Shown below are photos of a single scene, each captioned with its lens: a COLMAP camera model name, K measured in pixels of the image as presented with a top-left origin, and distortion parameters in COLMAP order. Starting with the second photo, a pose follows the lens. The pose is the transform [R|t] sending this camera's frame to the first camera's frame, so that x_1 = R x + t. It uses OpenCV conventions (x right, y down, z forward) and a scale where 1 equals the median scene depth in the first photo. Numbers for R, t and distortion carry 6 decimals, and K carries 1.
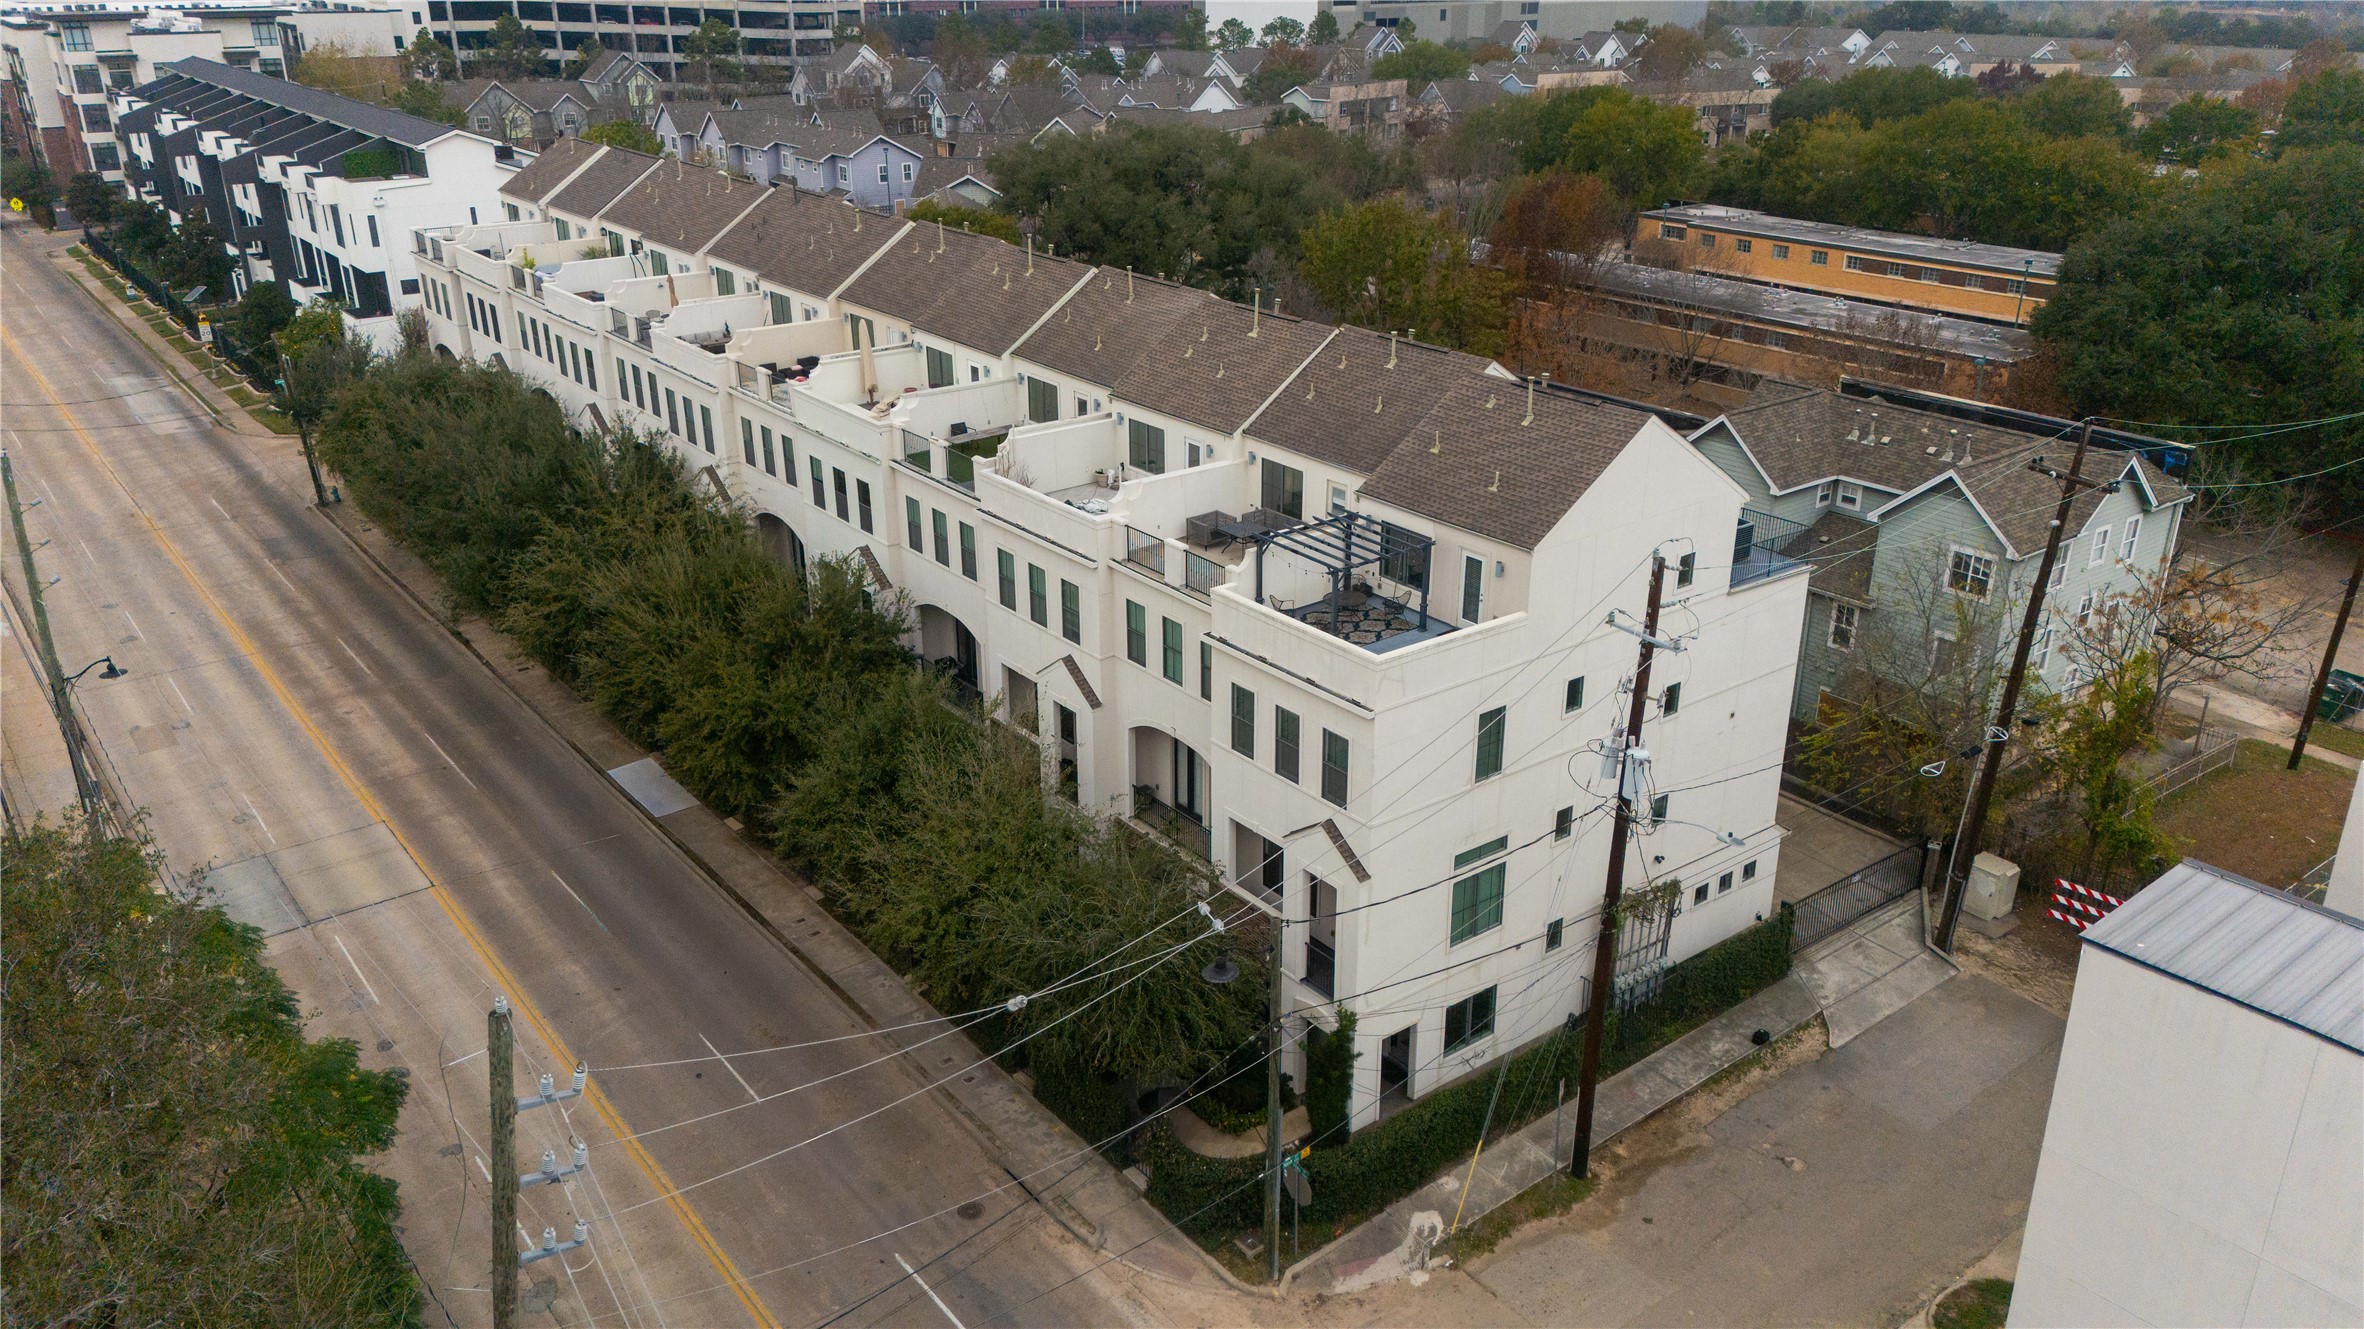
lens RADIAL K [[1776.2, 0, 1175.0], [0, 1776.2, 691.5], [0, 0, 1]] dist [0.084738, -0.074408]
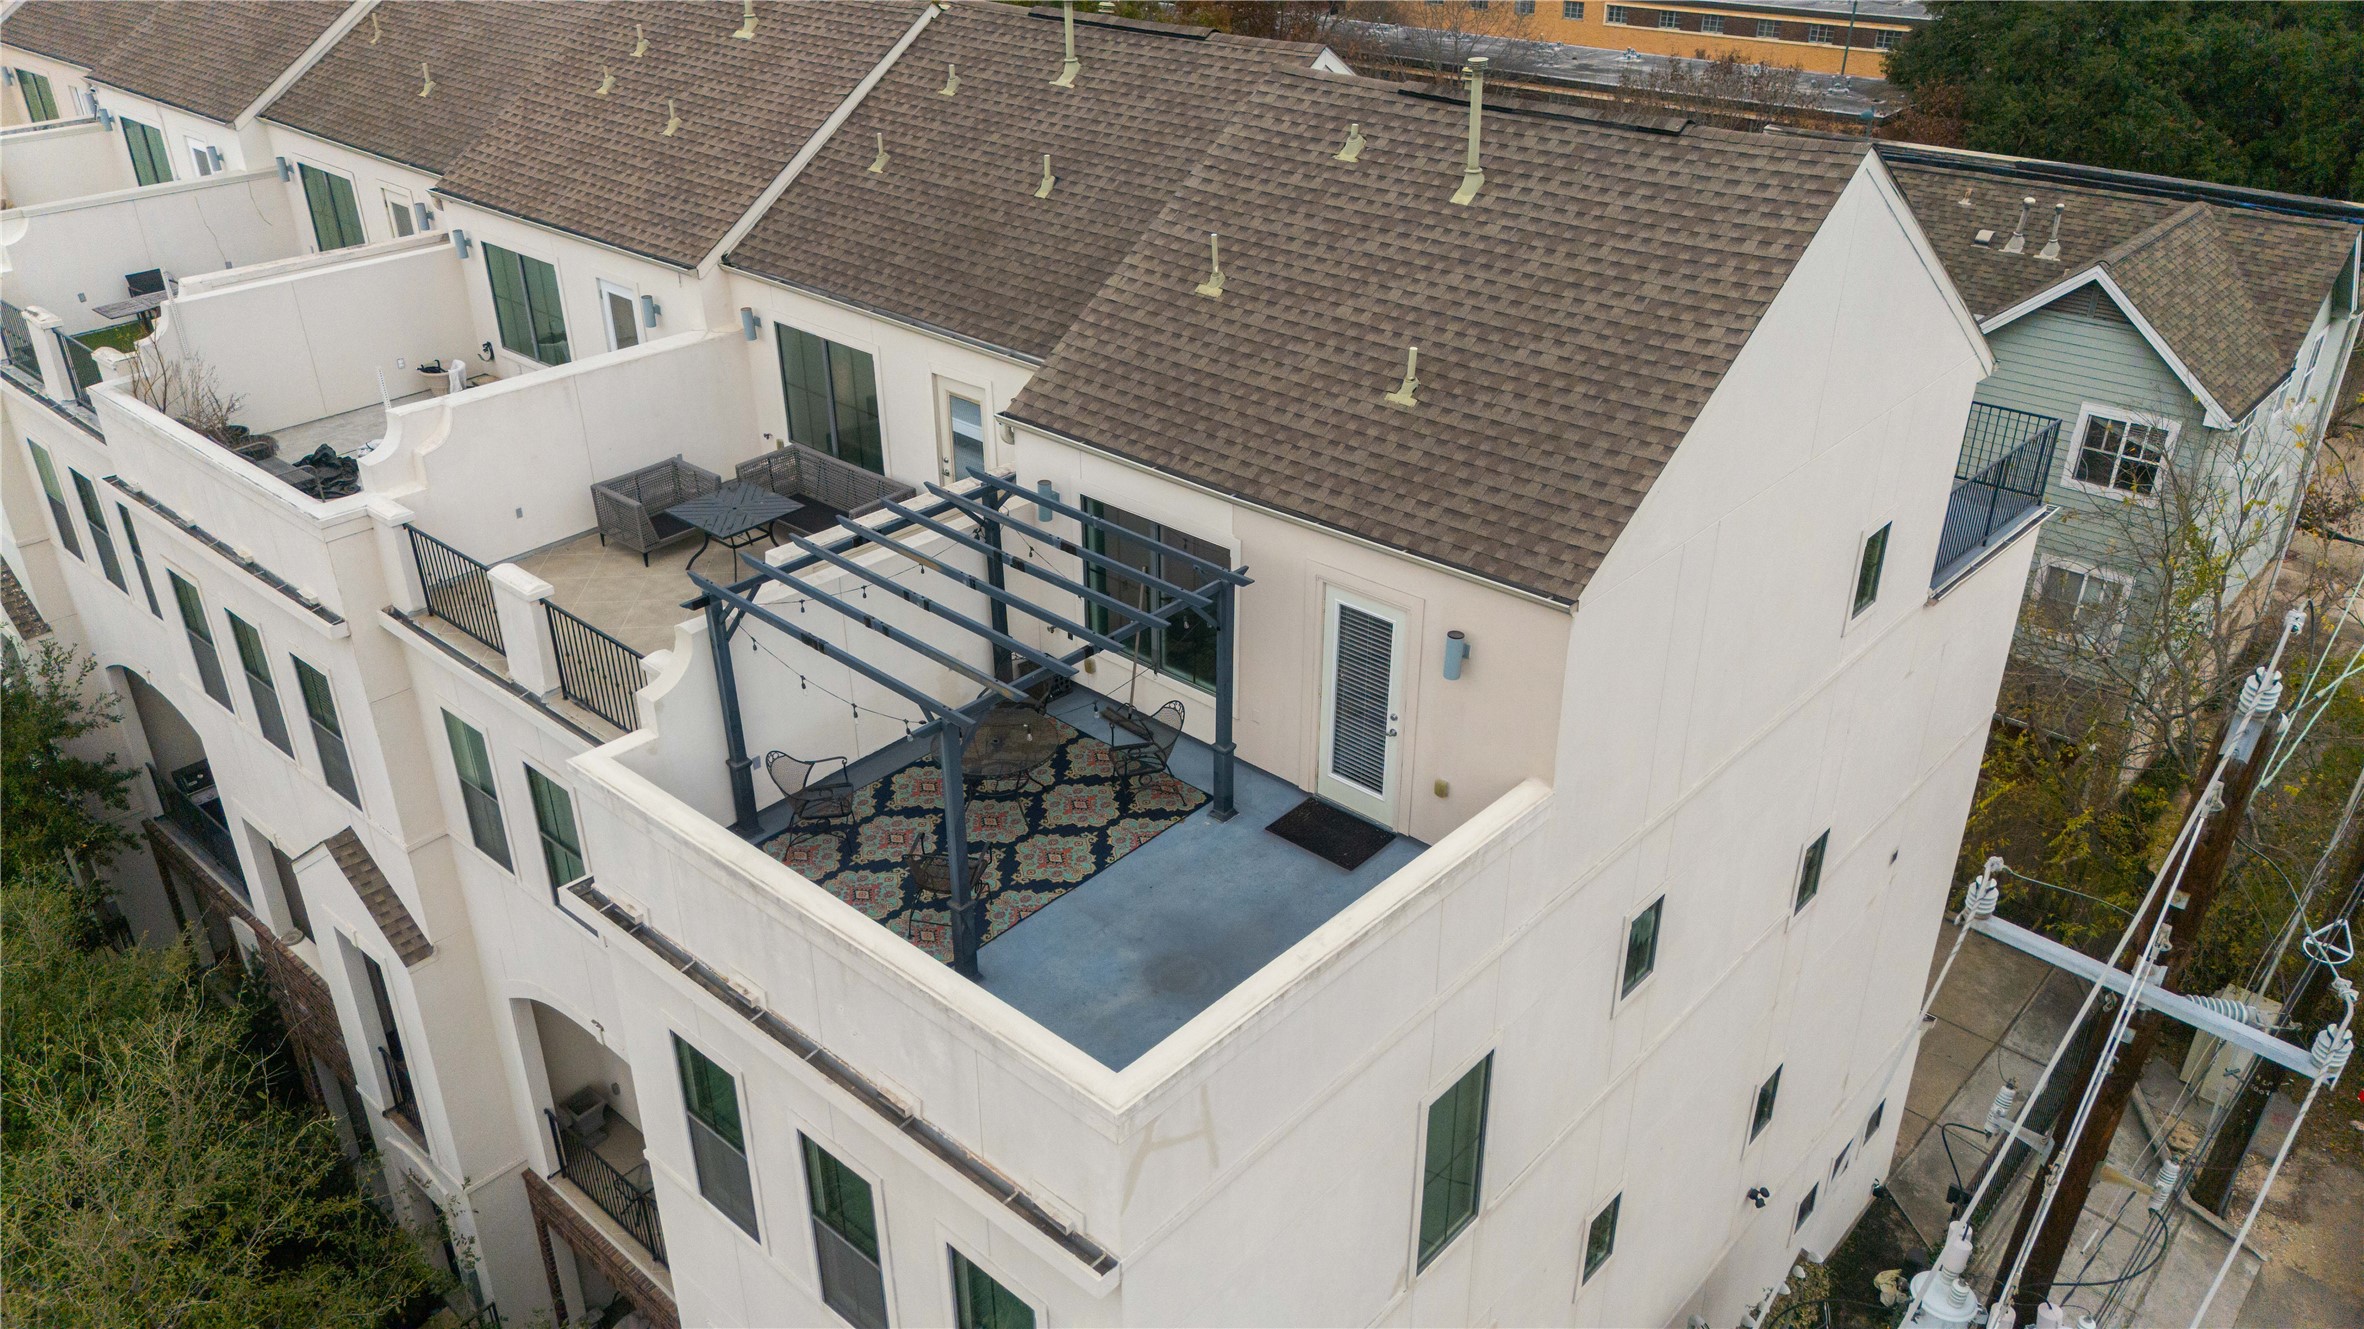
lens RADIAL K [[1757.6, 0, 1182.0], [0, 1757.6, 664.5], [0, 0, 1]] dist [0.112893, -0.124202]
pose [[0.981894, -0.088479, 0.167497, 0.065978], [0.074877, 0.993489, 0.085864, -0.081411], [-0.174004, -0.071768, 0.982126, 0.577080]]
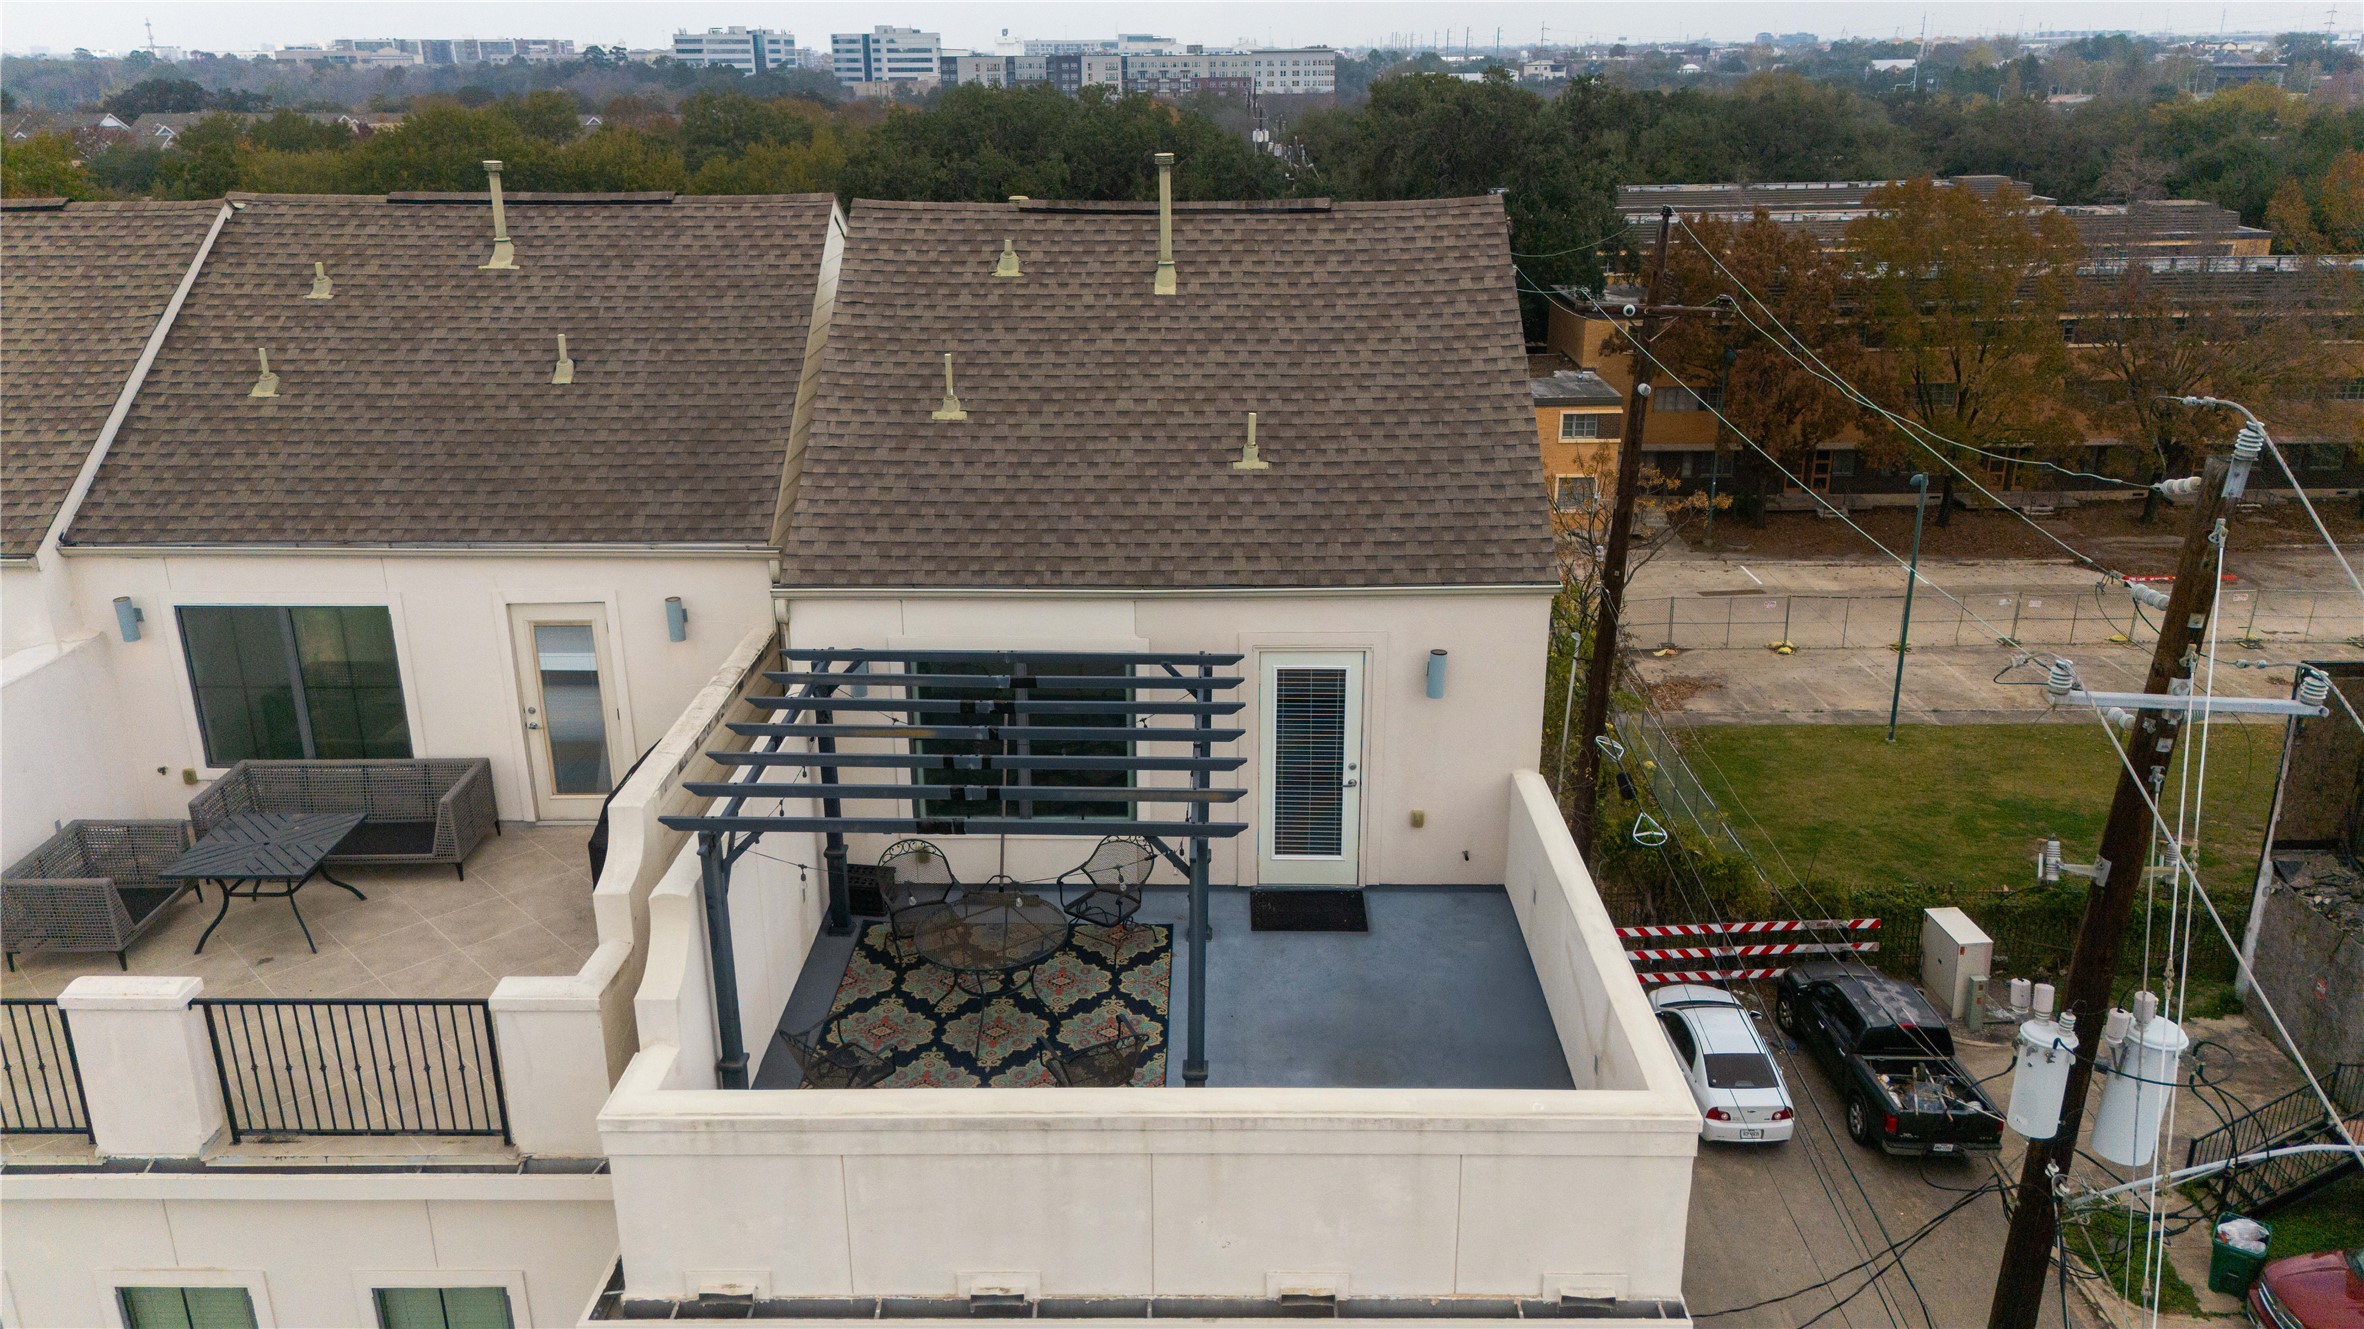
lens RADIAL K [[1757.6, 0, 1182.0], [0, 1757.6, 664.5], [0, 0, 1]] dist [0.112893, -0.124202]
pose [[0.612963, -0.262533, 0.745220, -0.076246], [0.318249, 0.945325, 0.071260, -0.090198], [-0.723183, 0.193486, 0.663000, 0.679746]]
